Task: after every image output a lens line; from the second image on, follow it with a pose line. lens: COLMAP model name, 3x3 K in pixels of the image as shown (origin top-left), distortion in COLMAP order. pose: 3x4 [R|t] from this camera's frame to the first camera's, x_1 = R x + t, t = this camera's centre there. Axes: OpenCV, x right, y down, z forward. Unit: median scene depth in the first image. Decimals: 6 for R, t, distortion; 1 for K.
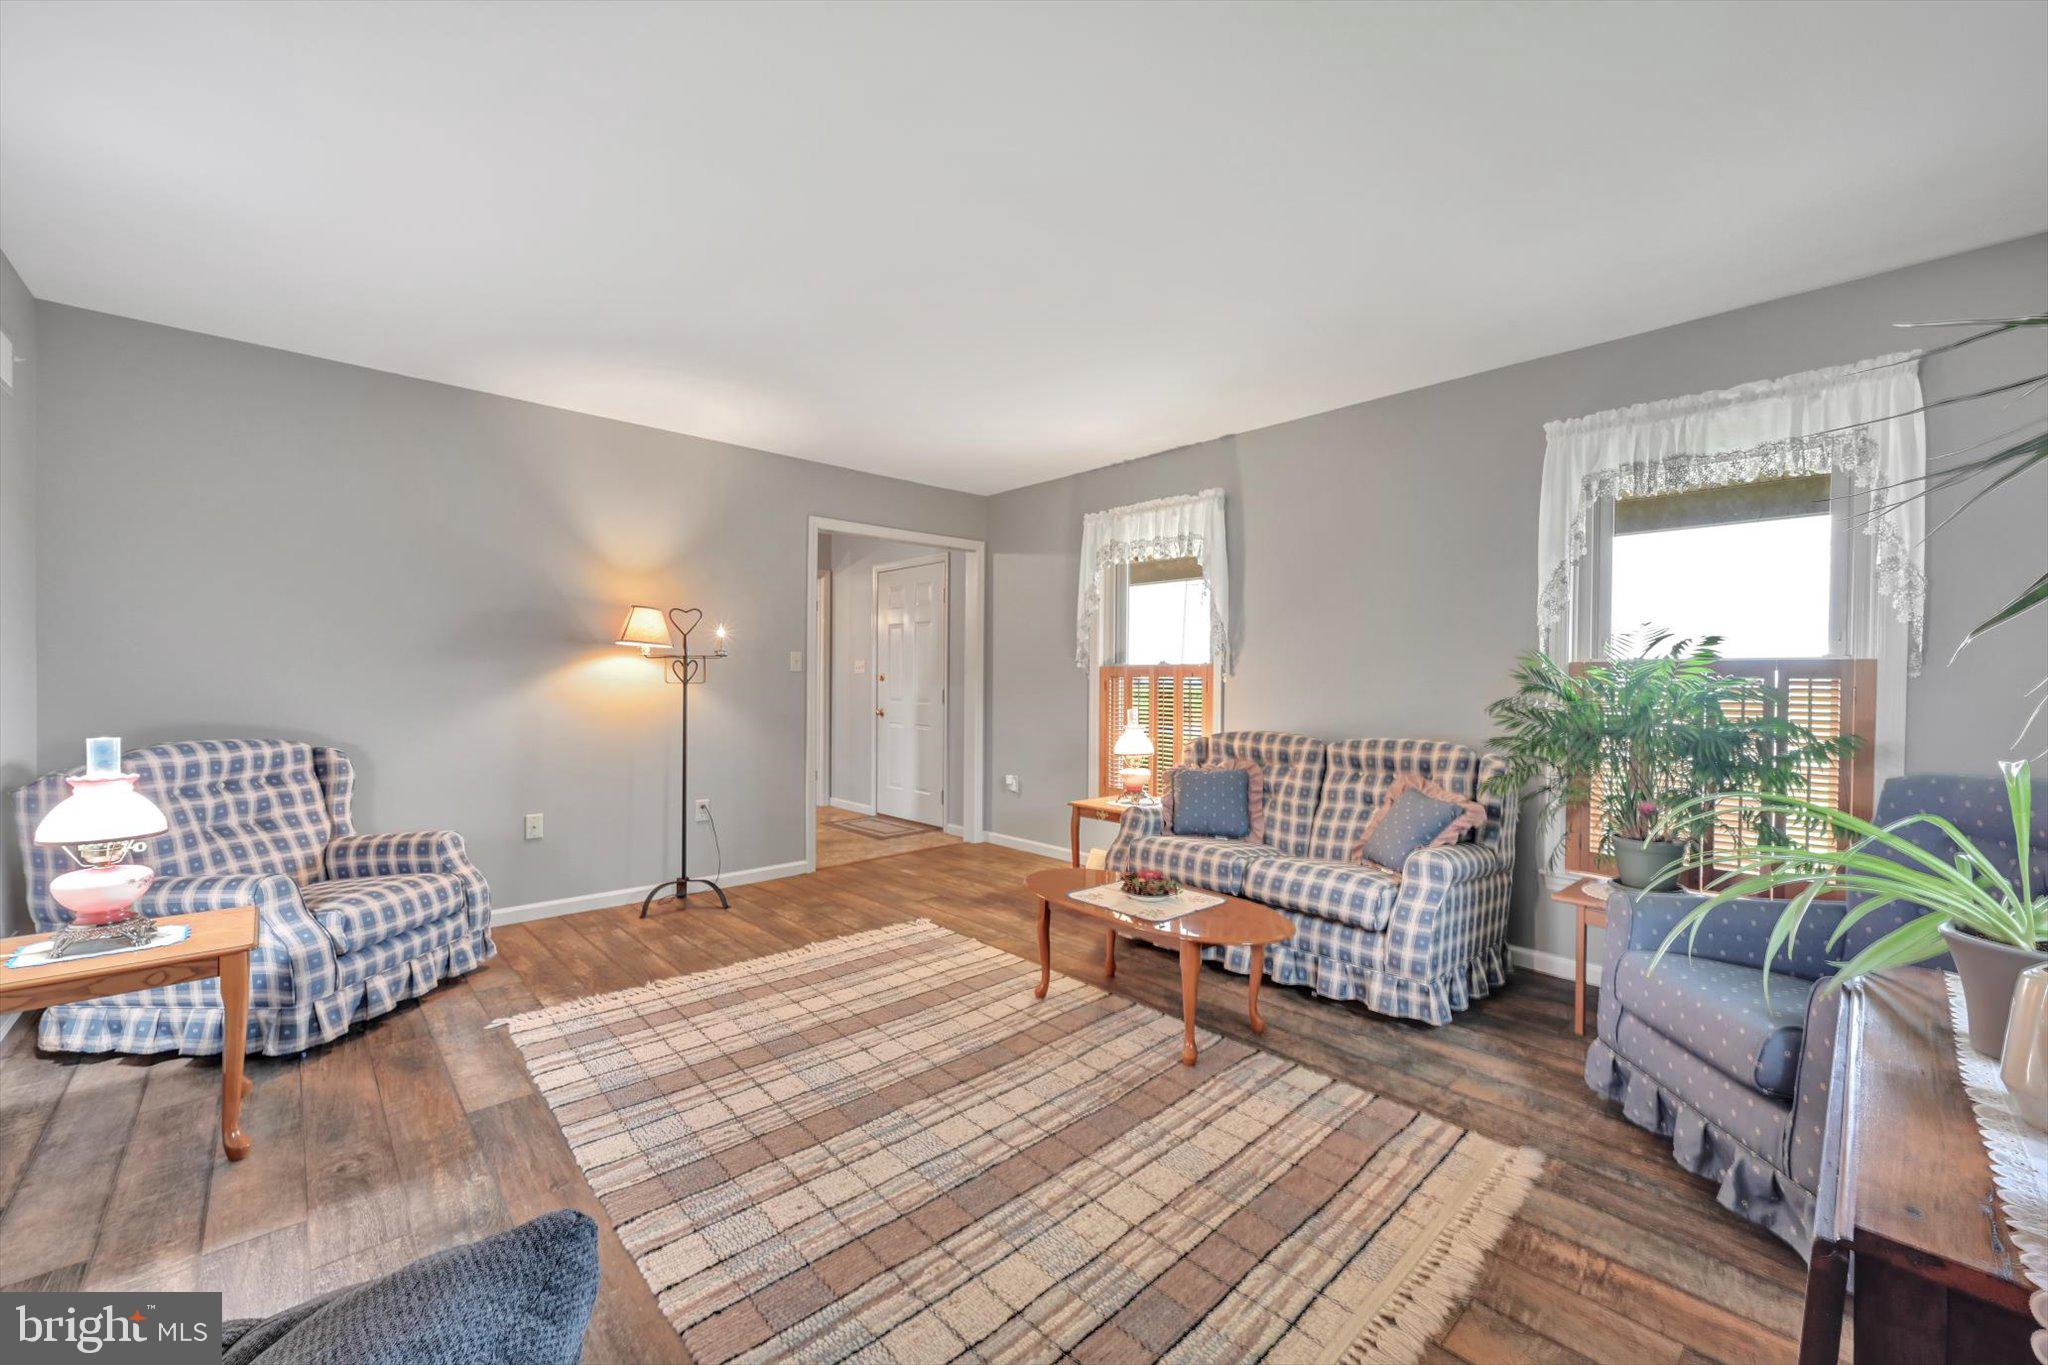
lens RADIAL K [[806.3, 0, 1024.0], [0, 806.3, 682.5], [0, 0, 1]] dist [0.001323, 0.000050]
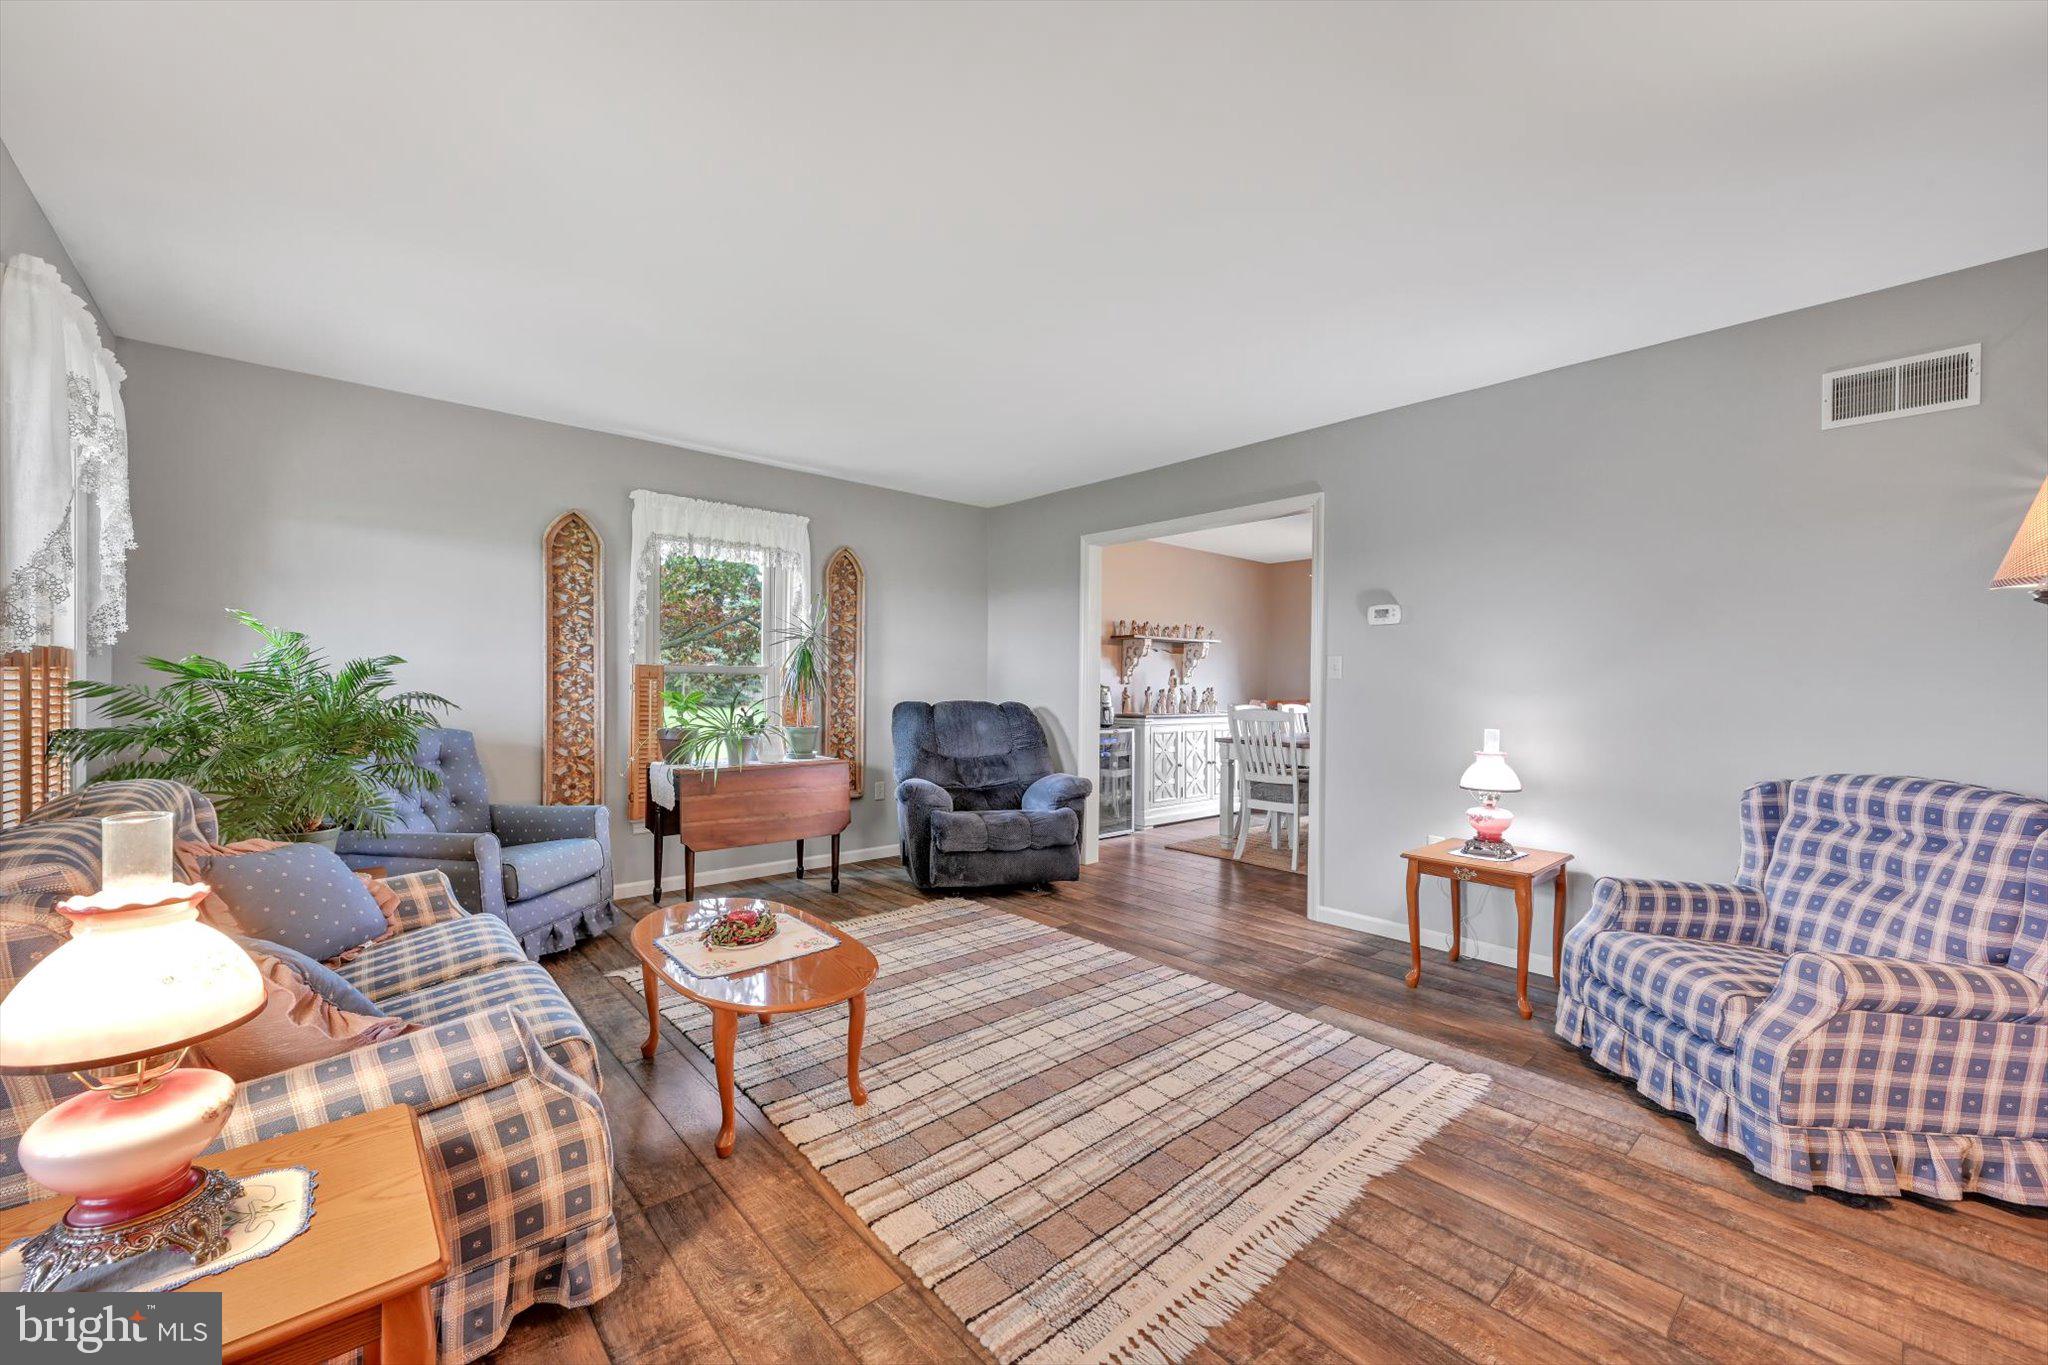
lens RADIAL K [[806.3, 0, 1024.0], [0, 806.3, 682.5], [0, 0, 1]] dist [0.001323, 0.000050]
pose [[-0.999609, -0.015190, 0.023460, -0.066391], [-0.015292, 0.999874, -0.004177, -0.002192], [-0.023393, -0.004534, -0.999716, 0.798705]]
